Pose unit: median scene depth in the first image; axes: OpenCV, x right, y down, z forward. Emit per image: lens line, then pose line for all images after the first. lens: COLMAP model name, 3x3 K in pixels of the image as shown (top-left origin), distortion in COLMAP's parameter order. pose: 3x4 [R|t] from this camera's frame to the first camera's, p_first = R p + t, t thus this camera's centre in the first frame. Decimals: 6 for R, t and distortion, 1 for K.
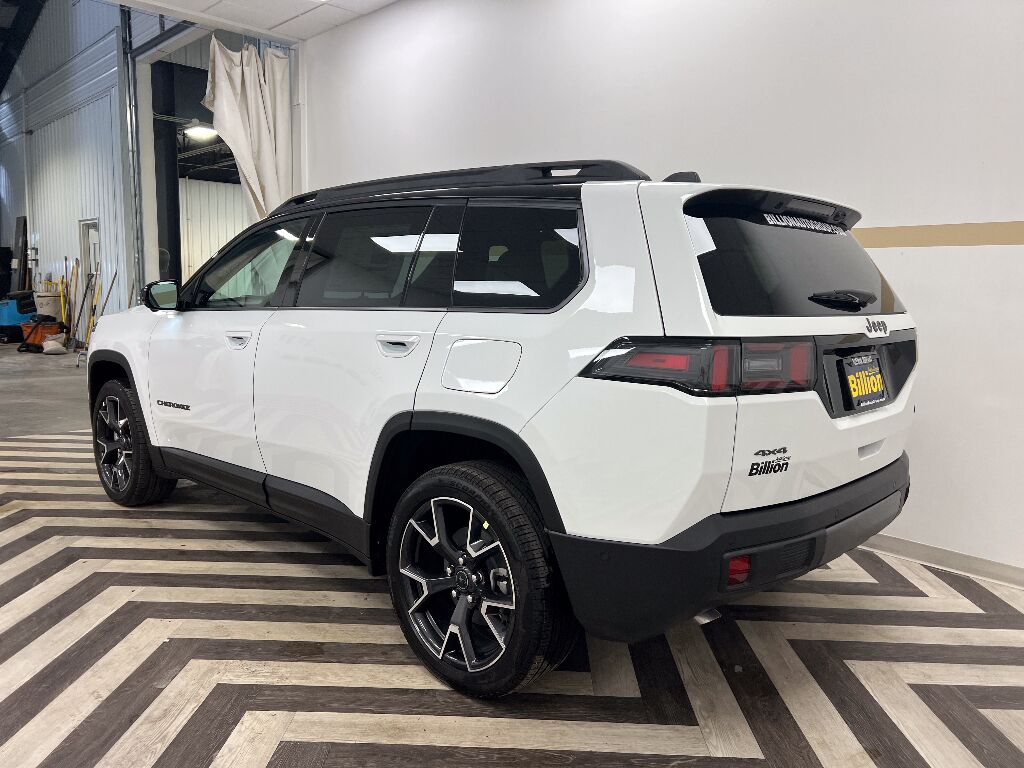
lens RADIAL K [[782.2, 0, 512.5], [0, 782.2, 375.7], [0, 0, 1]] dist [0.050164, -0.049336]
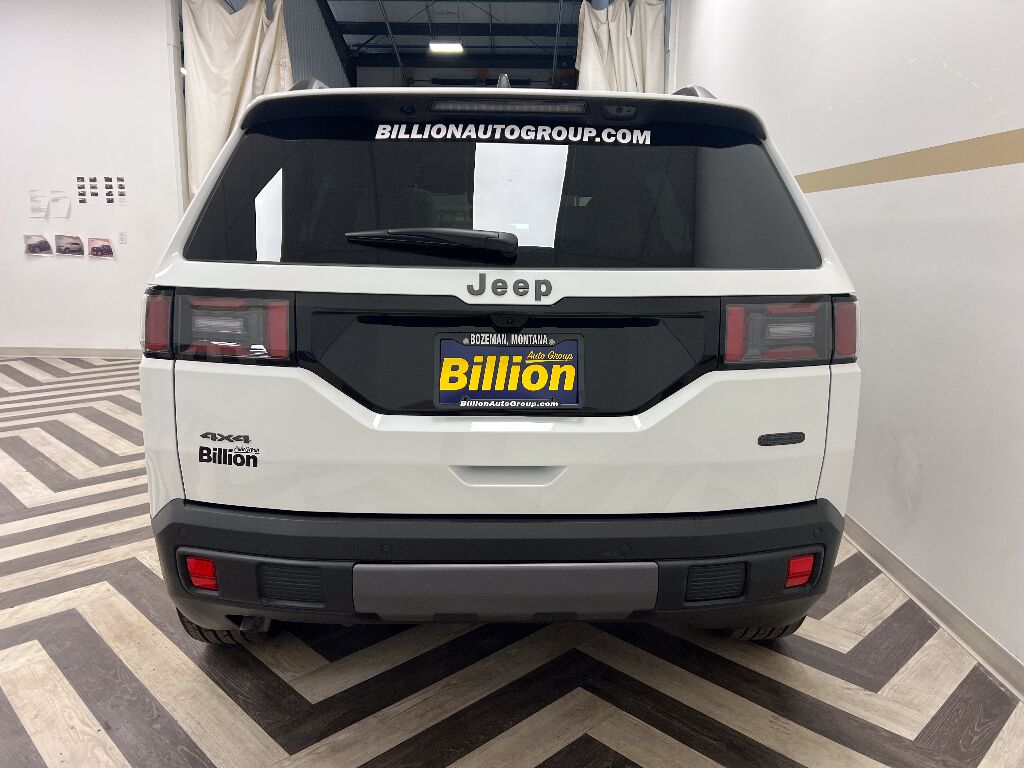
lens RADIAL K [[782.2, 0, 512.5], [0, 782.2, 375.7], [0, 0, 1]] dist [0.050164, -0.049336]
pose [[0.712407, 0.113120, -0.692590, 0.983923], [-0.079542, 0.993579, 0.080462, -0.045766], [0.697245, -0.002232, 0.716830, 0.589627]]
